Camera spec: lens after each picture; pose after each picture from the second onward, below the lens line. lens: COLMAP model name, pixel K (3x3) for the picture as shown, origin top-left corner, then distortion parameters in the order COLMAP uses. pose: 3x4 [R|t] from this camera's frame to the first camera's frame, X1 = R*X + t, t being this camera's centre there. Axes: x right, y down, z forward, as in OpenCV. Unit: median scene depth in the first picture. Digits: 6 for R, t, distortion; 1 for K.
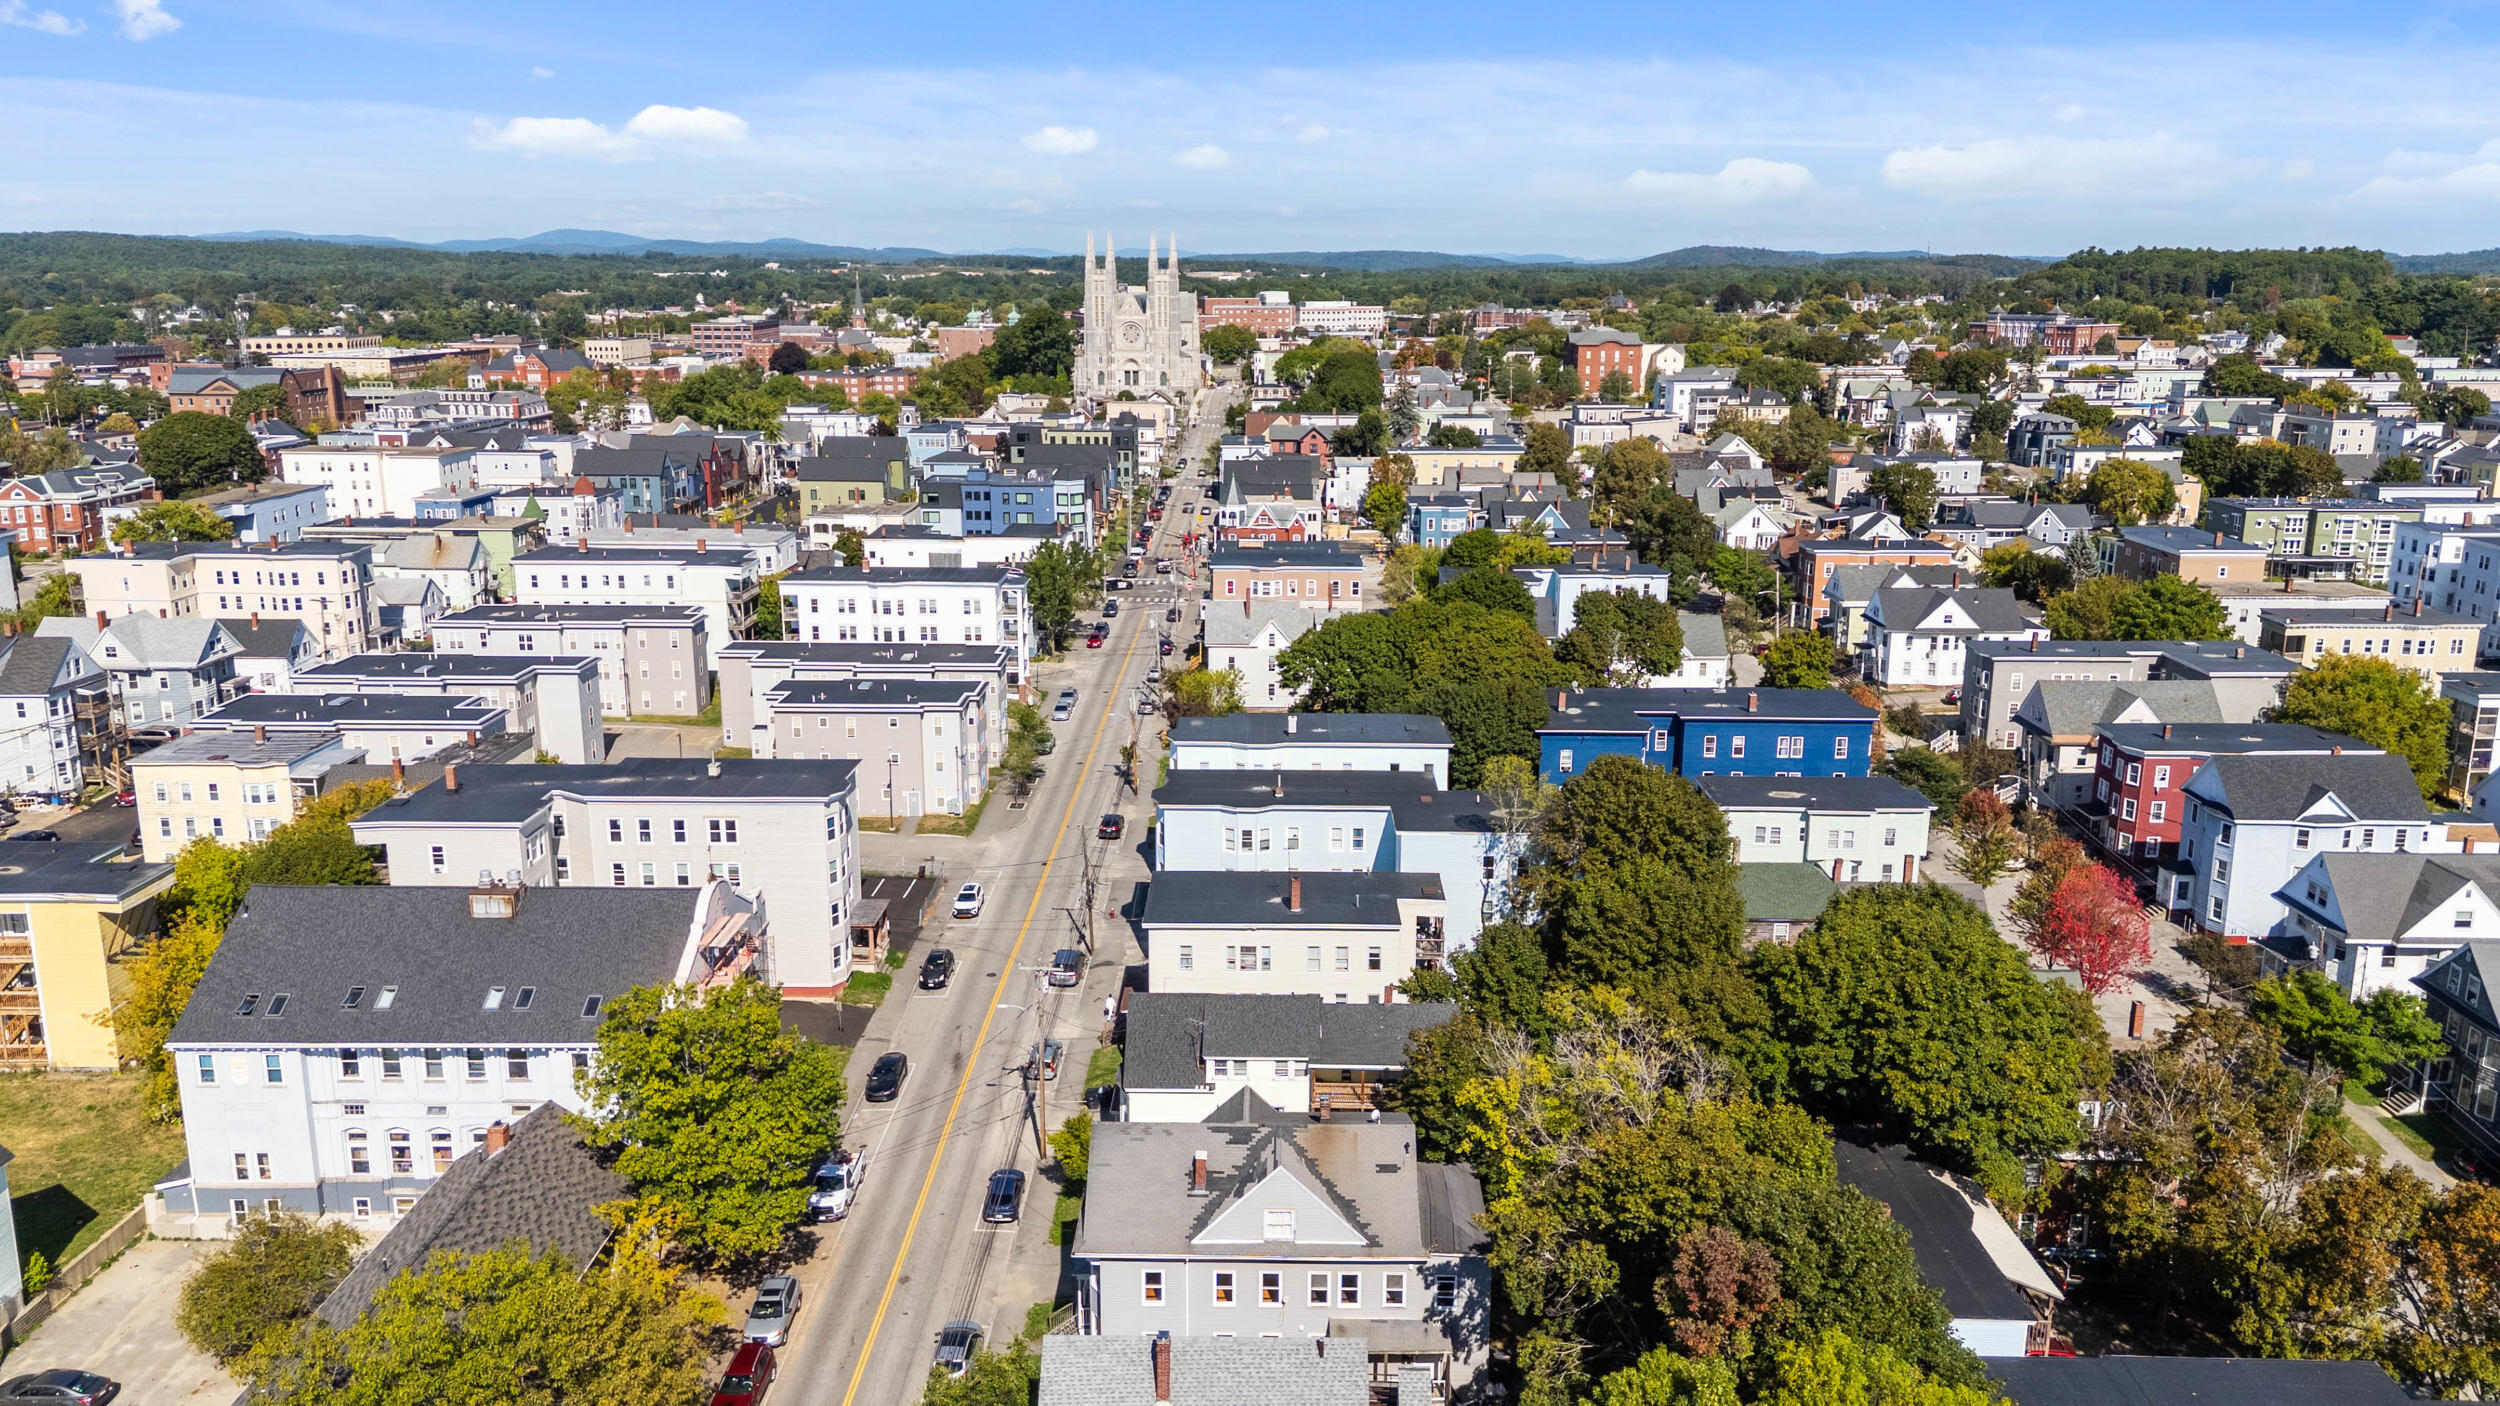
lens RADIAL K [[1806.0, 0, 1252.4], [0, 1806.0, 738.0], [0, 0, 1]] dist [0.148646, -0.127846]
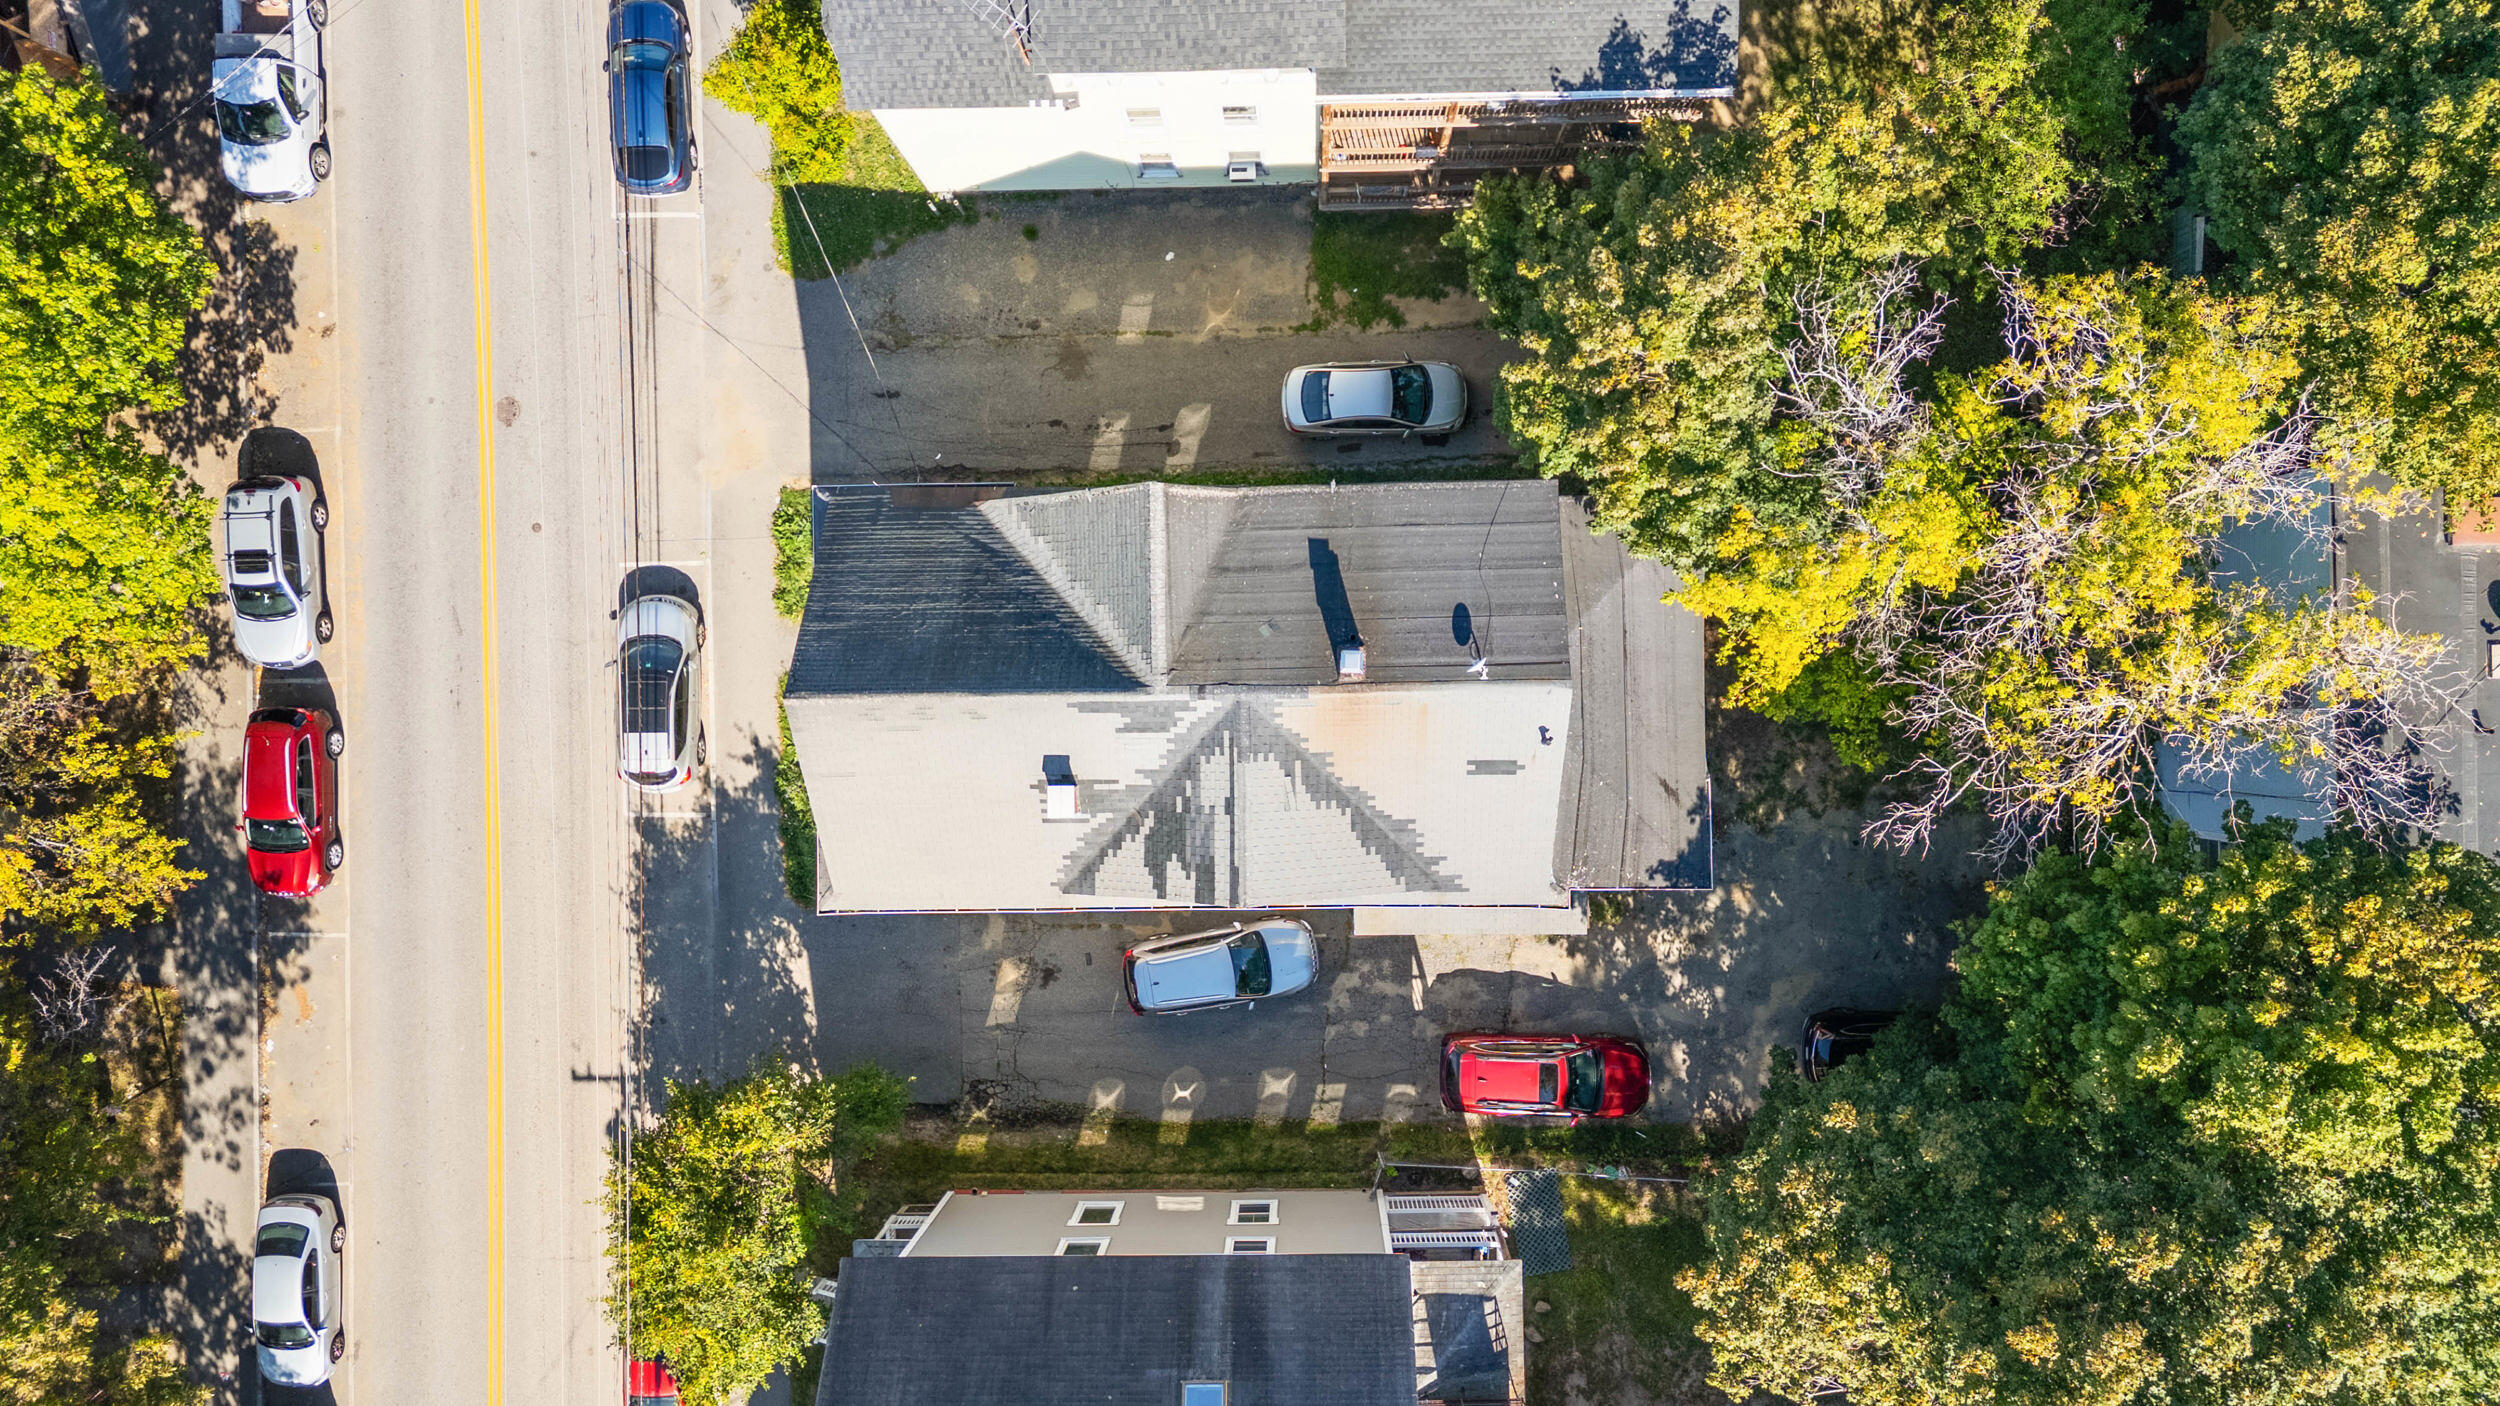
lens RADIAL K [[1845.2, 0, 1234.4], [0, 1845.2, 705.5], [0, 0, 1]] dist [0.047959, -0.090251]
pose [[0.999107, -0.026875, -0.032616, 0.026045], [0.038395, 0.254742, 0.966247, -0.183914], [-0.017659, -0.966636, 0.255546, 0.869519]]
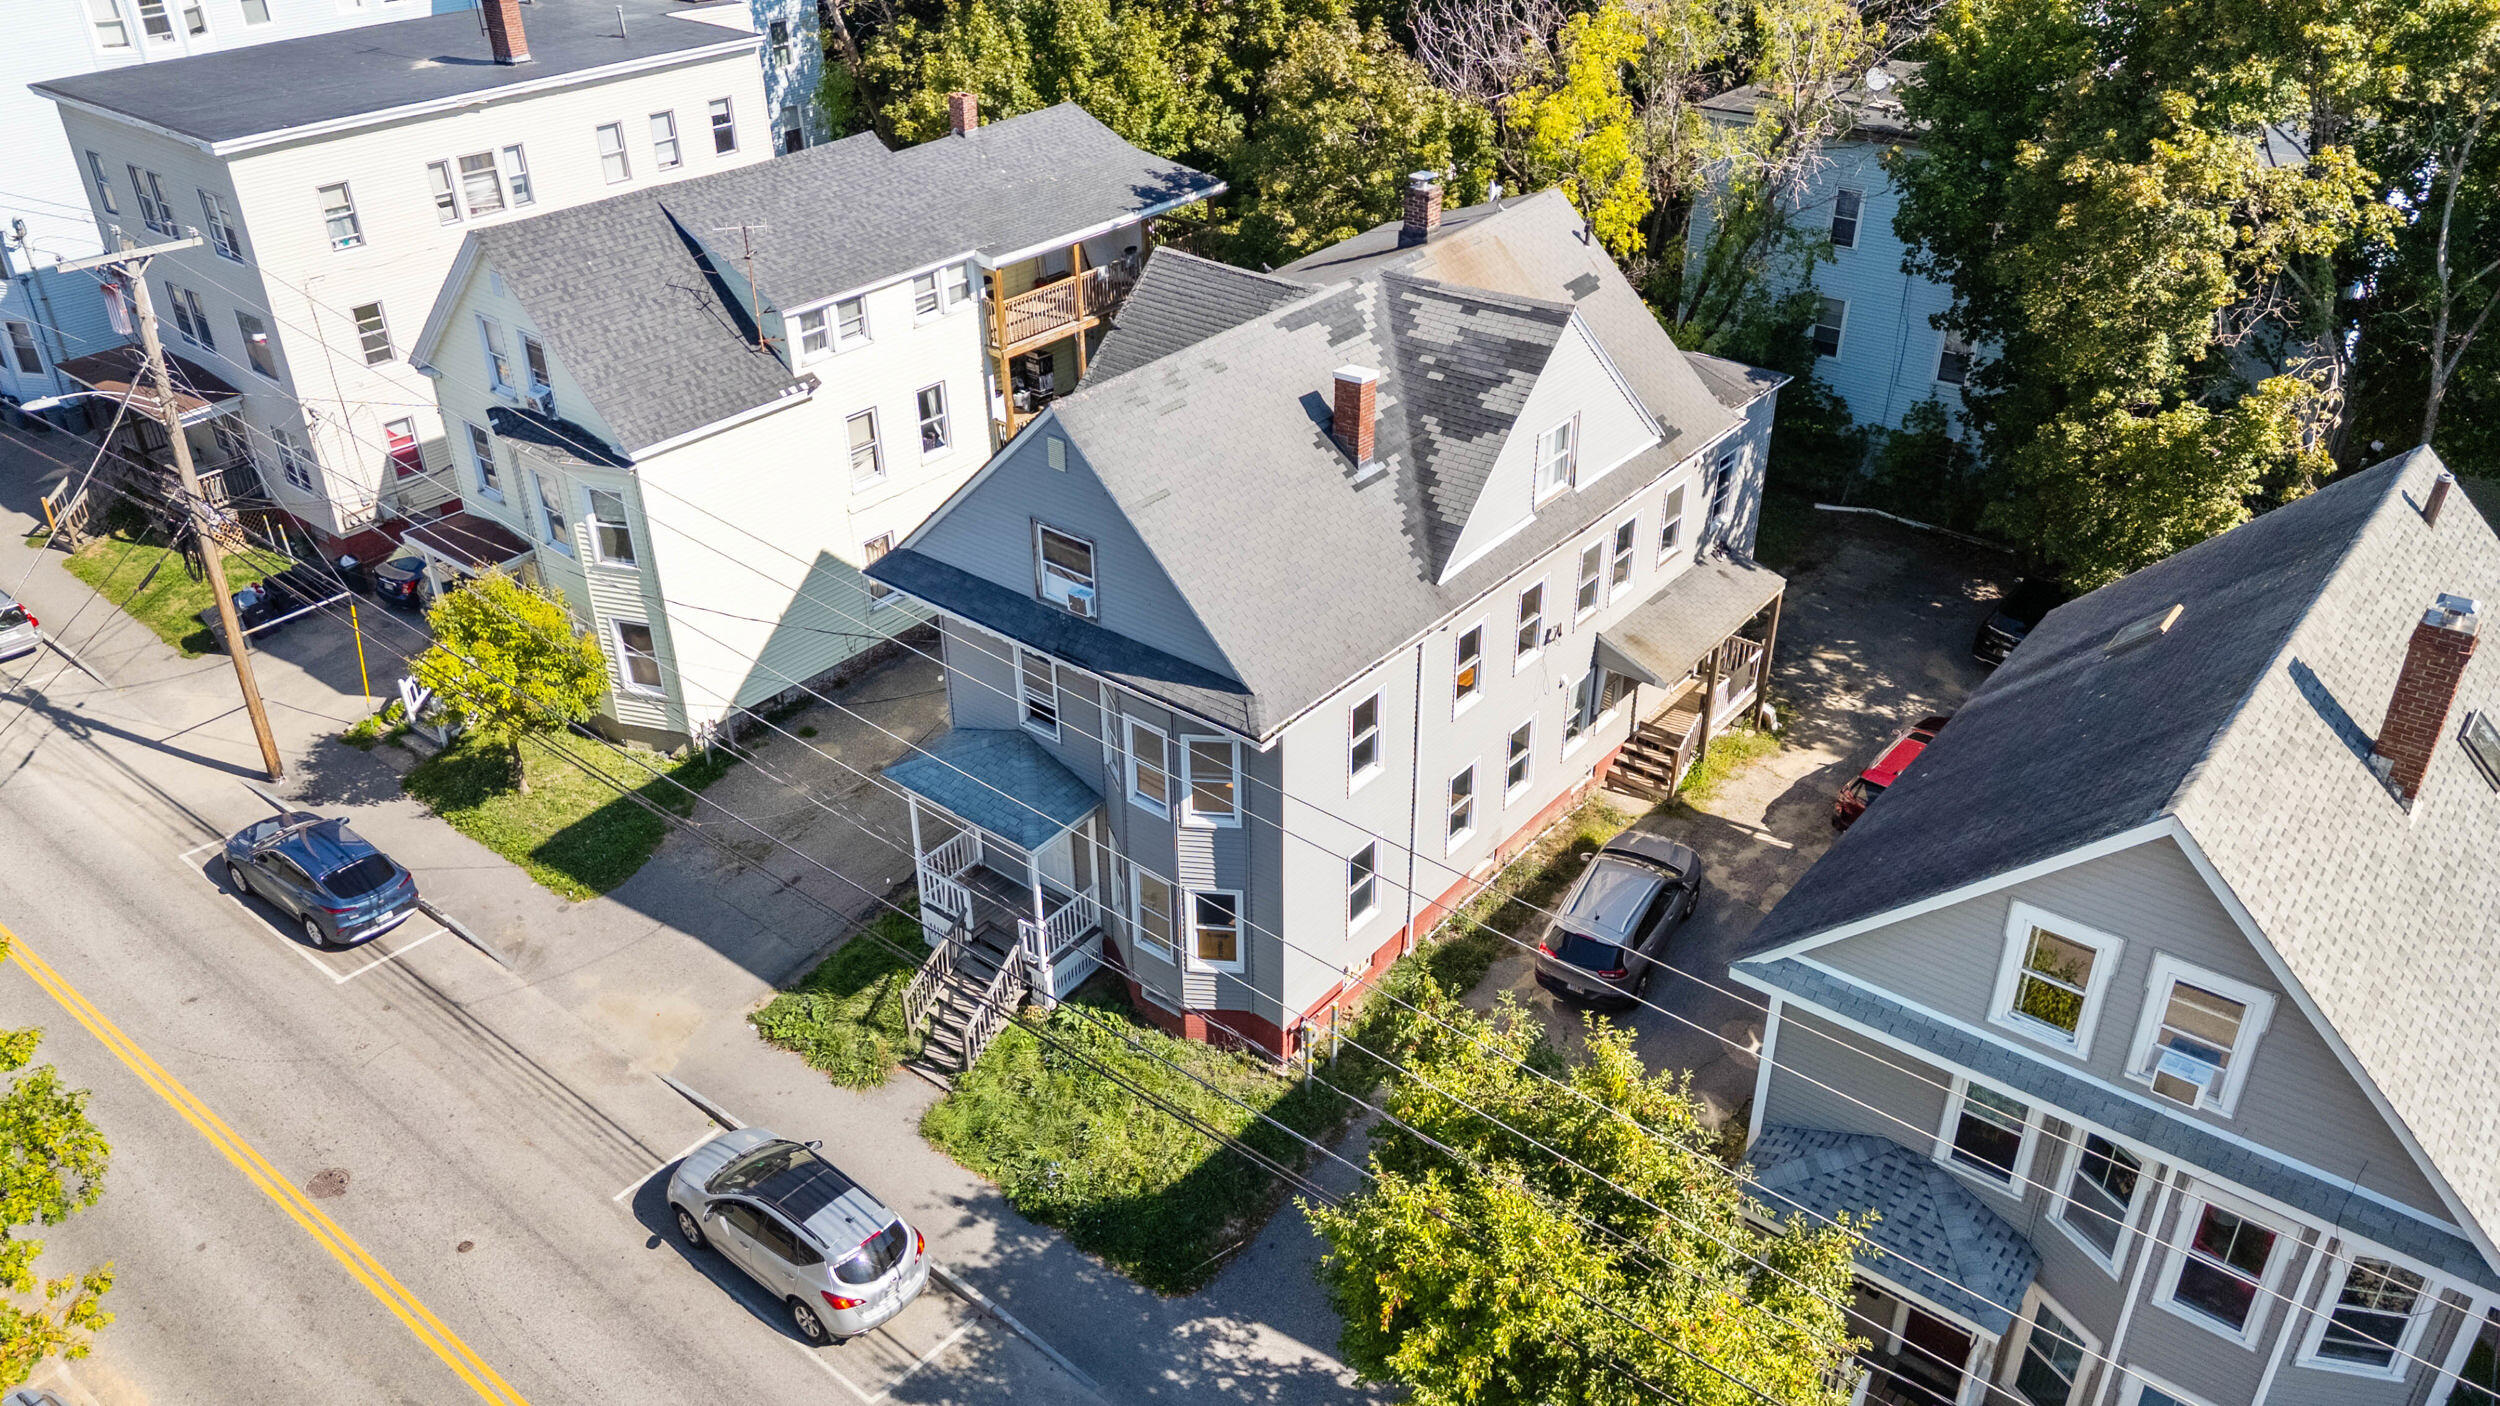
lens RADIAL K [[1828.3, 0, 1250.4], [0, 1828.3, 693.6], [0, 0, 1]] dist [0.104022, -0.135948]
pose [[0.619647, -0.407973, 0.670519, -0.303169], [0.207211, 0.909017, 0.361596, 0.142538], [-0.757034, -0.085123, 0.647806, 0.734600]]
